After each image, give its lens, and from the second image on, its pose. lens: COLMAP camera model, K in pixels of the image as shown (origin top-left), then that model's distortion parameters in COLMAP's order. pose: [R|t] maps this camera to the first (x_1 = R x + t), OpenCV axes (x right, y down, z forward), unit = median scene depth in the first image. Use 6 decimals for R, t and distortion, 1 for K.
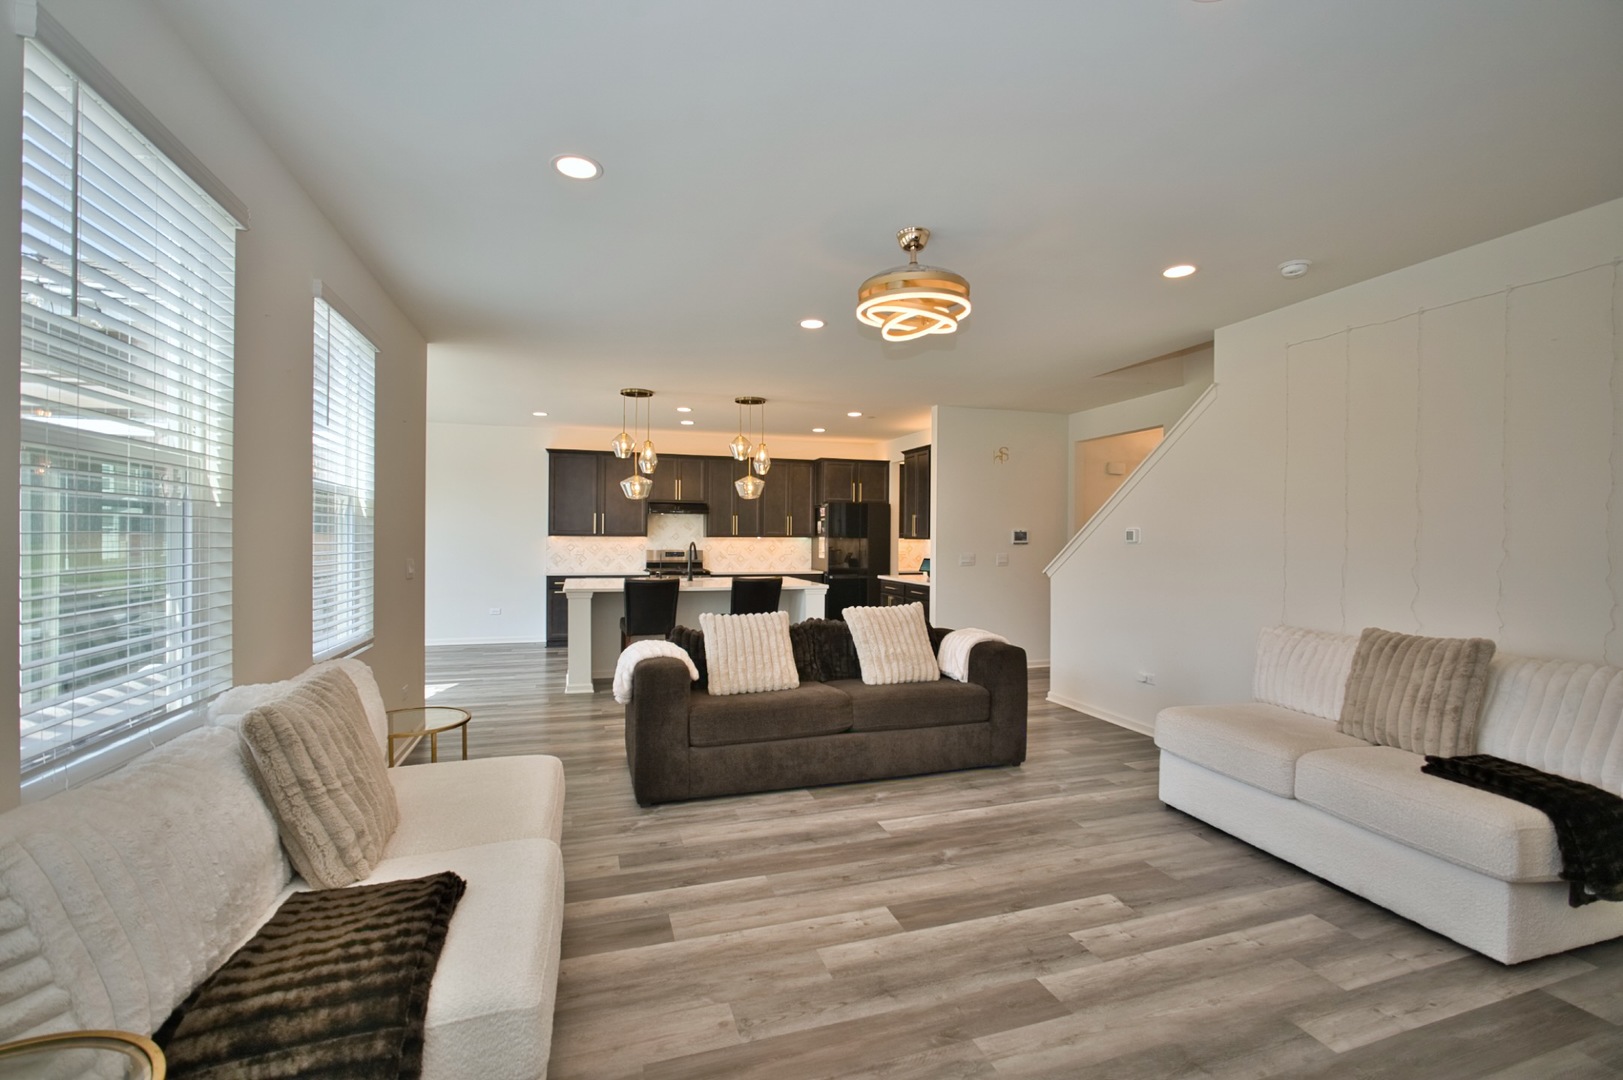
lens RADIAL K [[704.7, 0, 814.9], [0, 704.7, 534.6], [0, 0, 1]] dist [-0.024431, 0.006683]
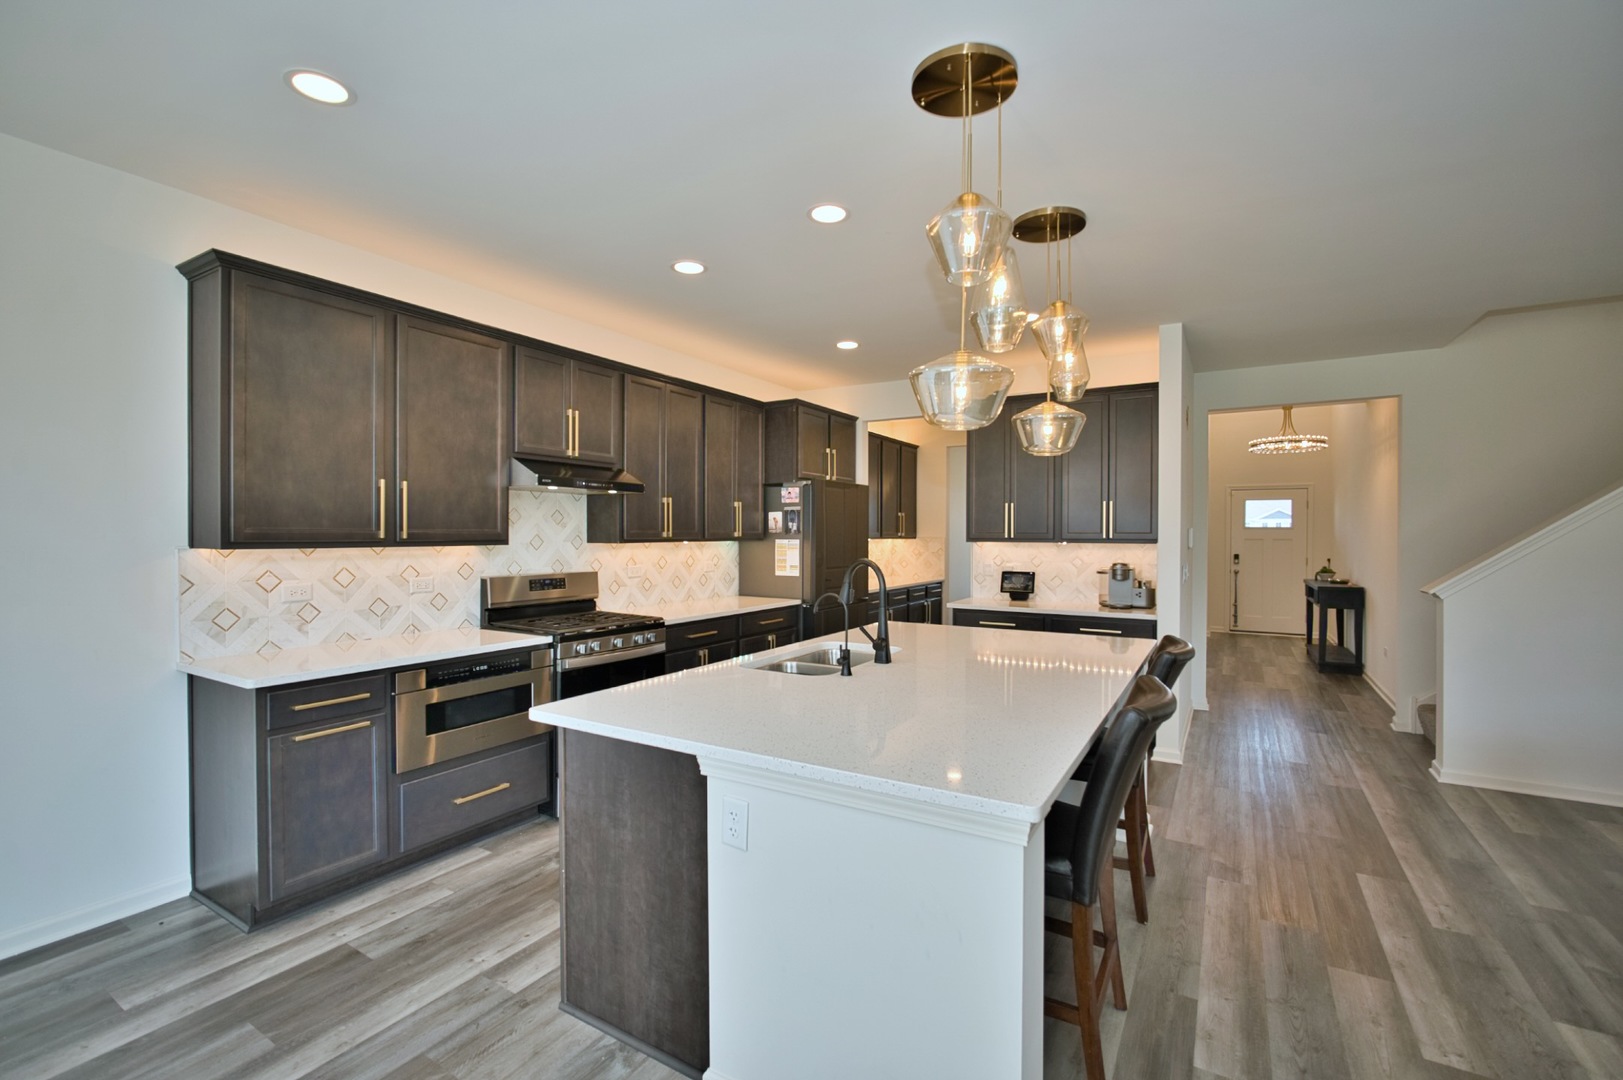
lens RADIAL K [[704.7, 0, 809.9], [0, 704.7, 541.5], [0, 0, 1]] dist [-0.024431, 0.006683]
pose [[0.753068, -0.010008, 0.657866, -0.856460], [0.000799, 0.999897, 0.014296, -0.008235], [-0.657942, -0.010240, 0.752999, 1.384971]]
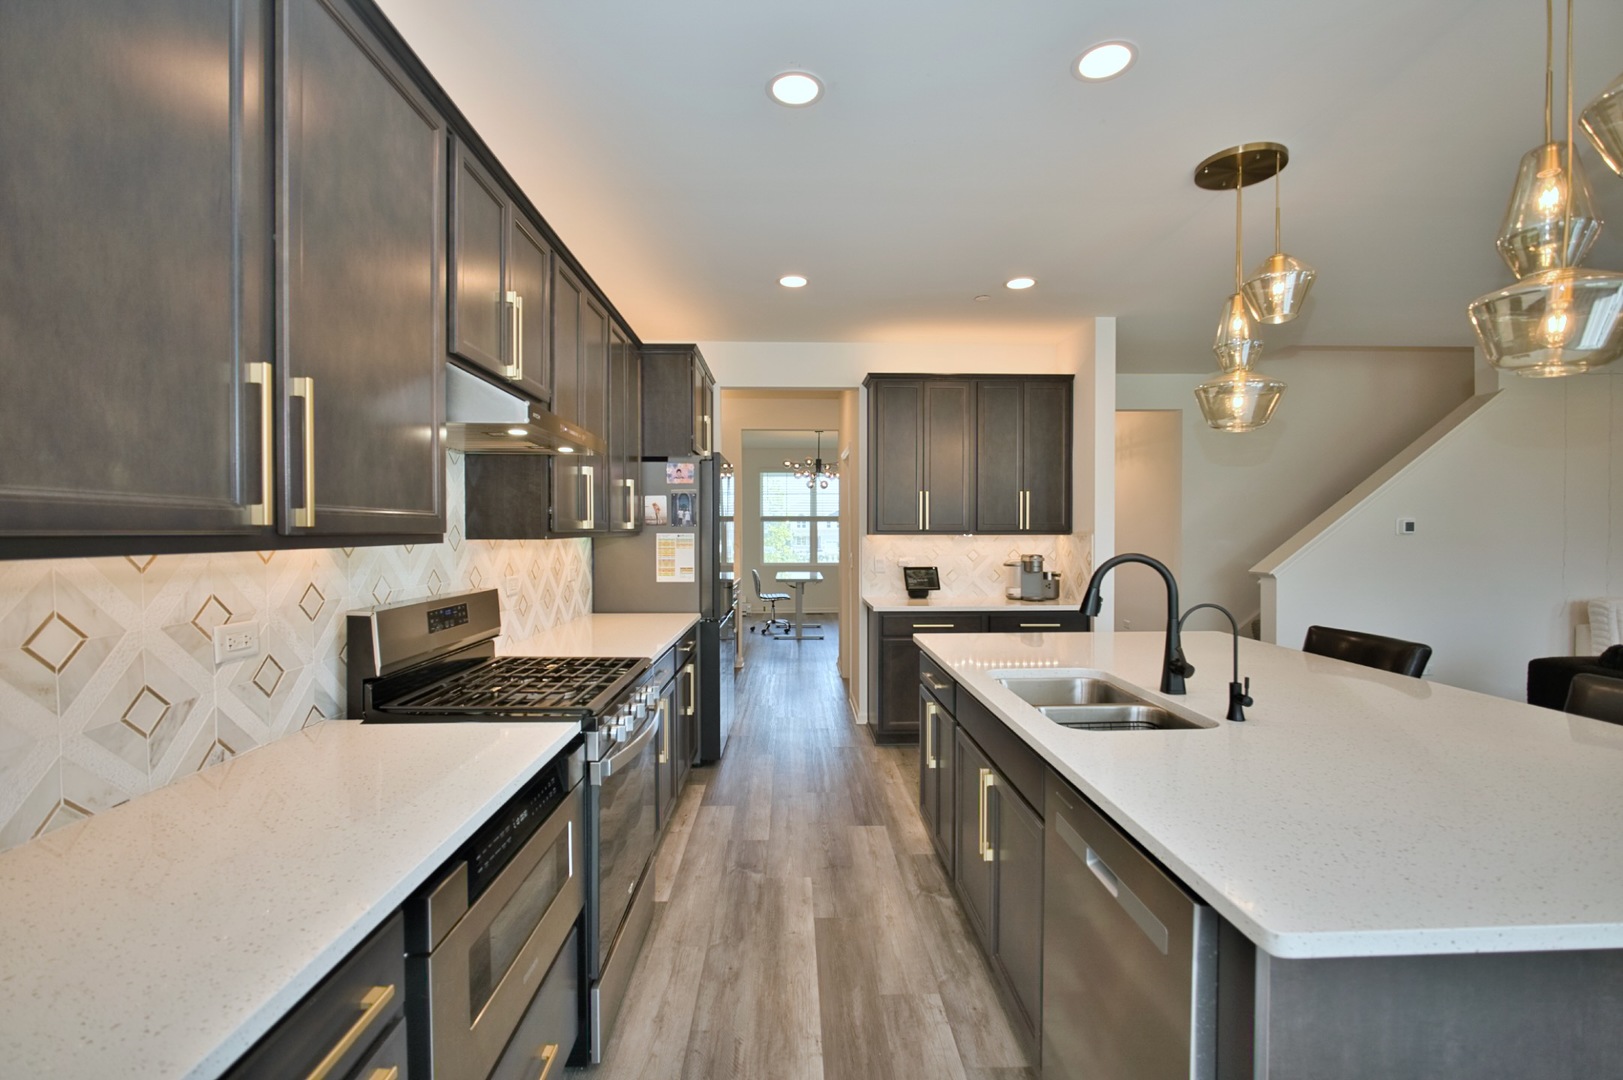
lens RADIAL K [[704.7, 0, 810.6], [0, 704.7, 542.2], [0, 0, 1]] dist [-0.024431, 0.006683]
pose [[0.278244, -0.020749, 0.960286, -0.910399], [0.001883, 0.999777, 0.021057, -0.000637], [-0.960509, -0.004050, 0.278221, 1.976059]]
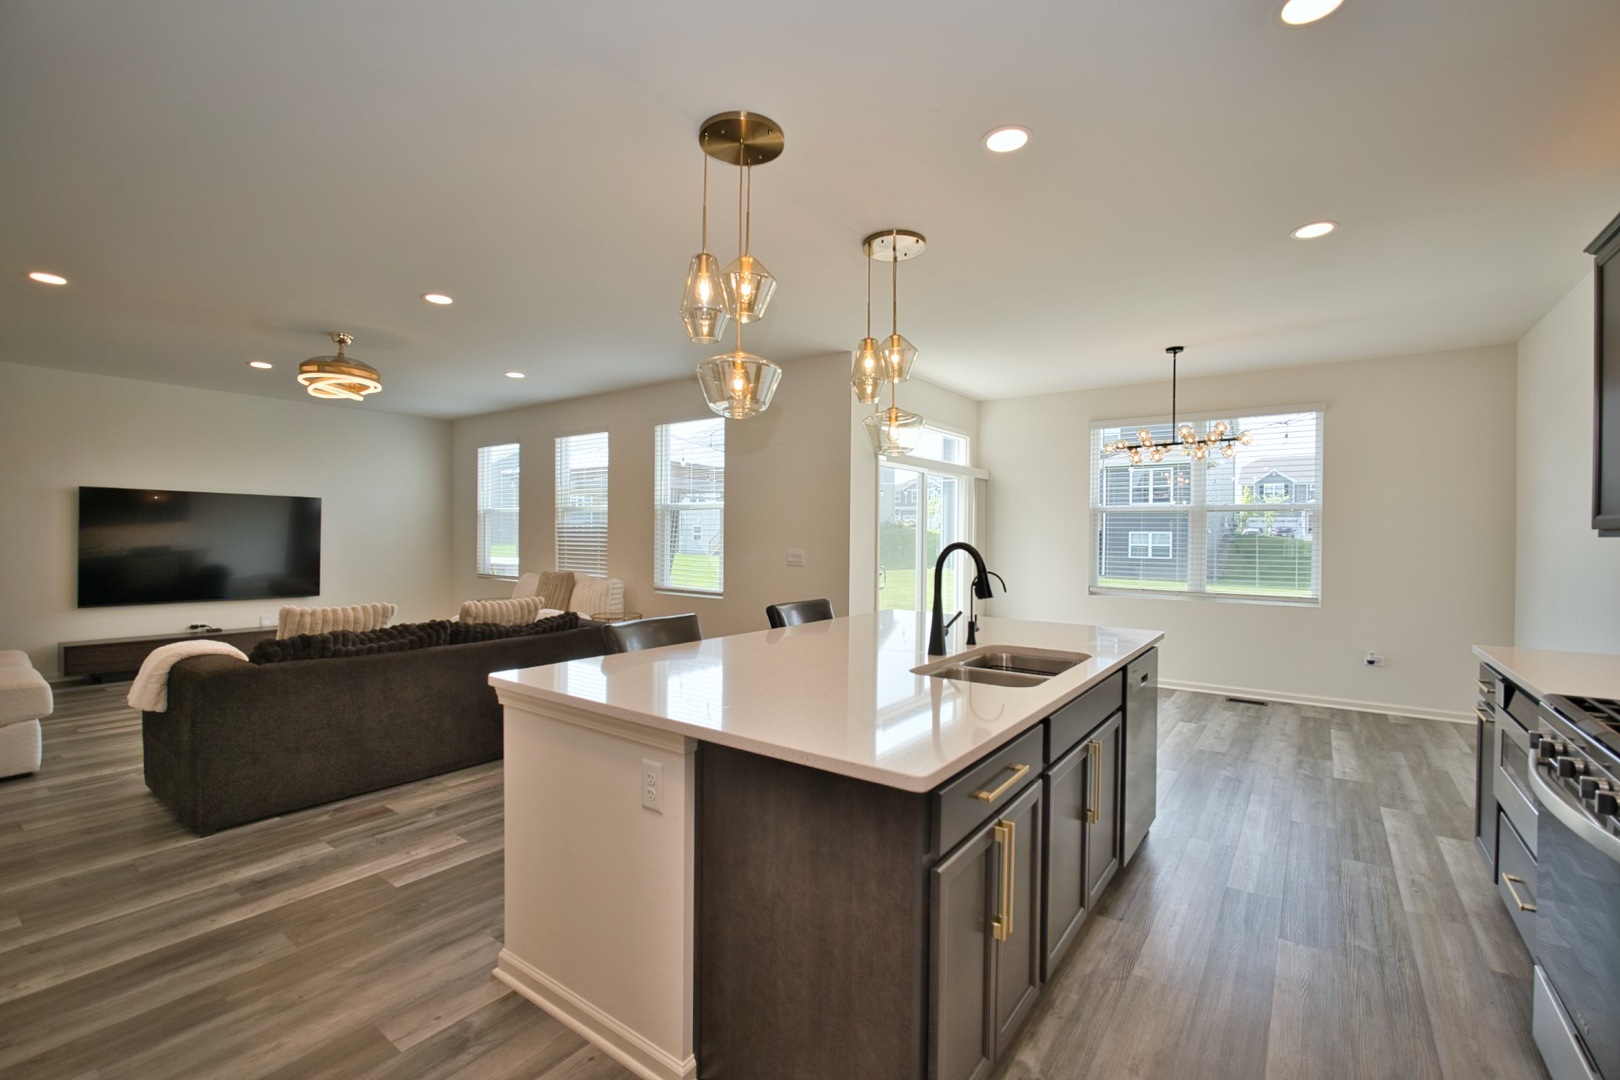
lens RADIAL K [[703.4, 0, 810.6], [0, 703.4, 539.9], [0, 0, 1]] dist [-0.024431, 0.006683]
pose [[-0.806855, -0.007612, -0.590700, 0.128078], [-0.011565, 0.999929, 0.002911, 0.017155], [0.590636, 0.009180, -0.806886, 2.309108]]
